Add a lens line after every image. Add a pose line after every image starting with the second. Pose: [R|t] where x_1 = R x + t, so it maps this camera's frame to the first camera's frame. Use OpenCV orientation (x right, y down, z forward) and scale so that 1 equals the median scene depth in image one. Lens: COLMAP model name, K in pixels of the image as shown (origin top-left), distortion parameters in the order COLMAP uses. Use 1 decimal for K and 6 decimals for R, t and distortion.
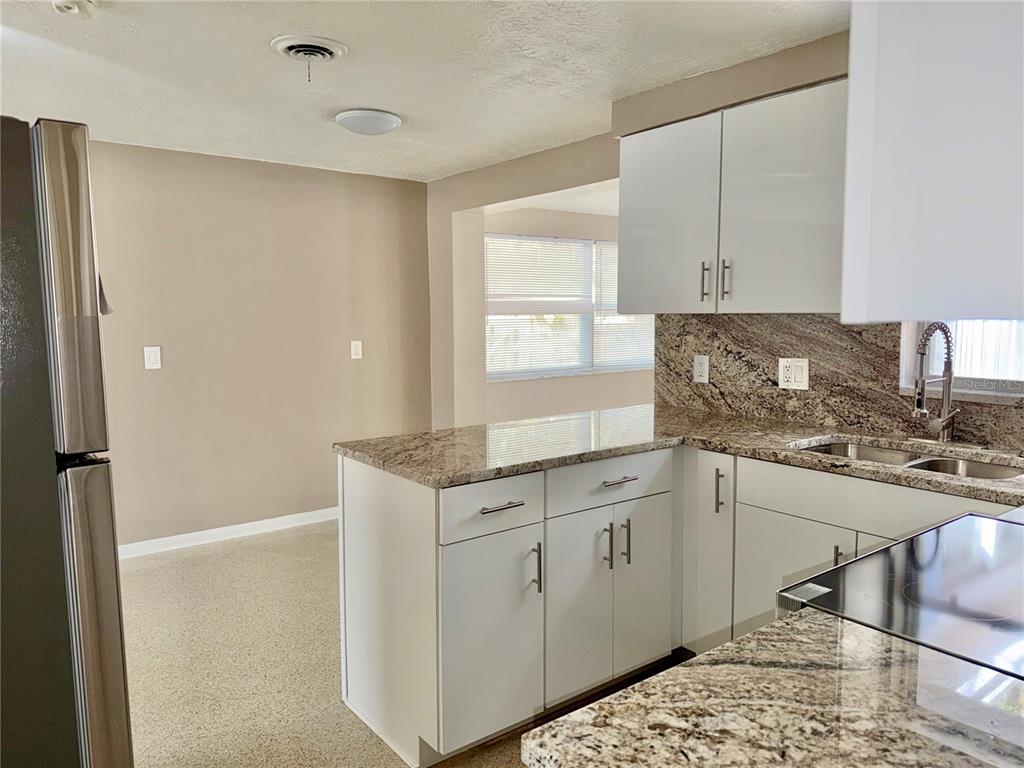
lens RADIAL K [[724.3, 0, 508.6], [0, 724.3, 388.2], [0, 0, 1]] dist [0.125439, -0.140369]
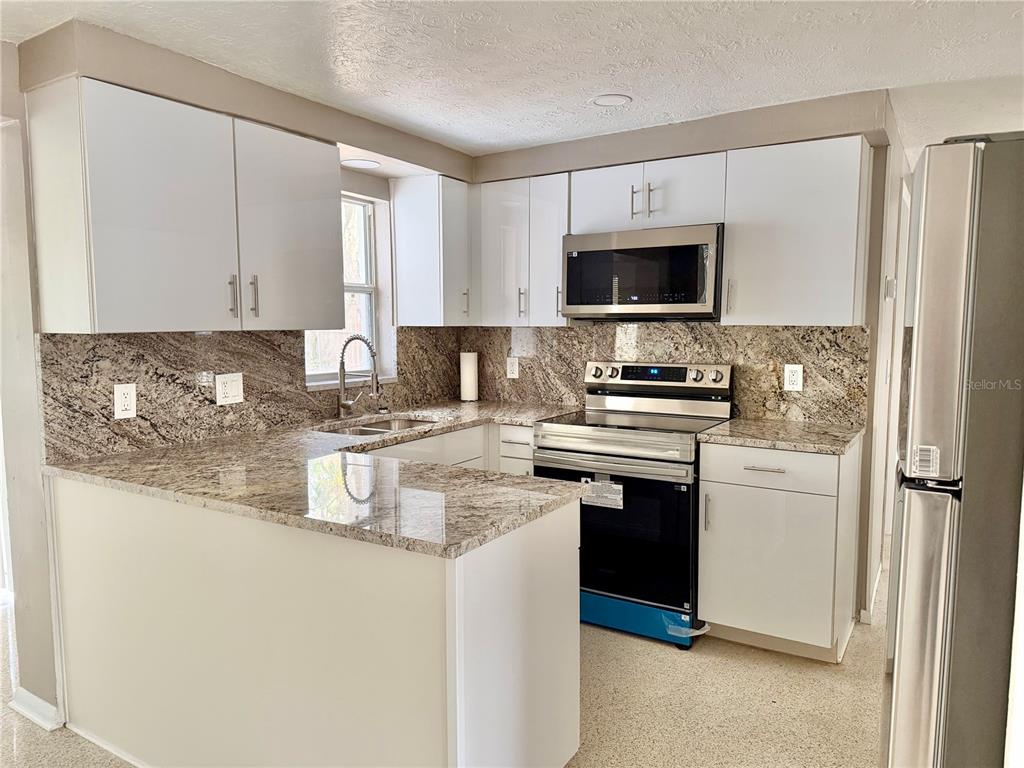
lens RADIAL K [[724.3, 0, 508.6], [0, 724.3, 388.2], [0, 0, 1]] dist [0.125439, -0.140369]
pose [[-0.353343, -0.075457, 0.932446, -0.670416], [0.115663, 0.985570, 0.123586, -0.096805], [-0.928316, 0.151517, -0.339517, 0.931112]]
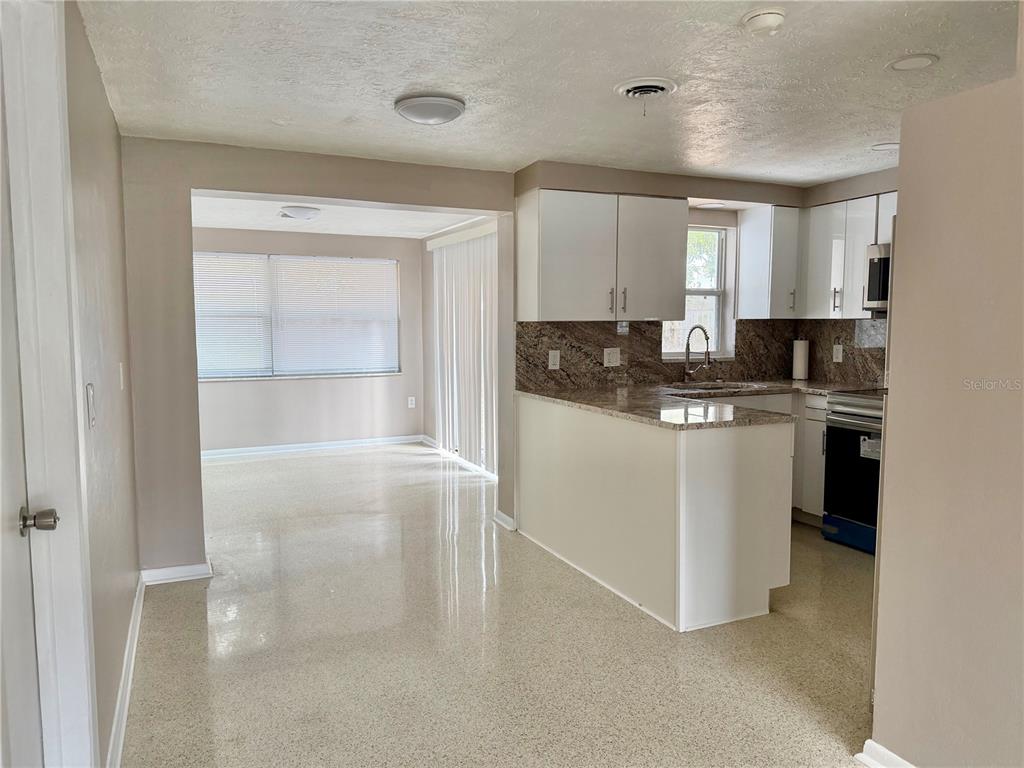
lens RADIAL K [[724.3, 0, 508.6], [0, 724.3, 388.2], [0, 0, 1]] dist [0.125439, -0.140369]
pose [[0.236050, -0.076442, 0.968729, -1.204247], [0.109815, 0.992613, 0.051568, -0.057403], [-0.965516, 0.094209, 0.242701, 0.785128]]
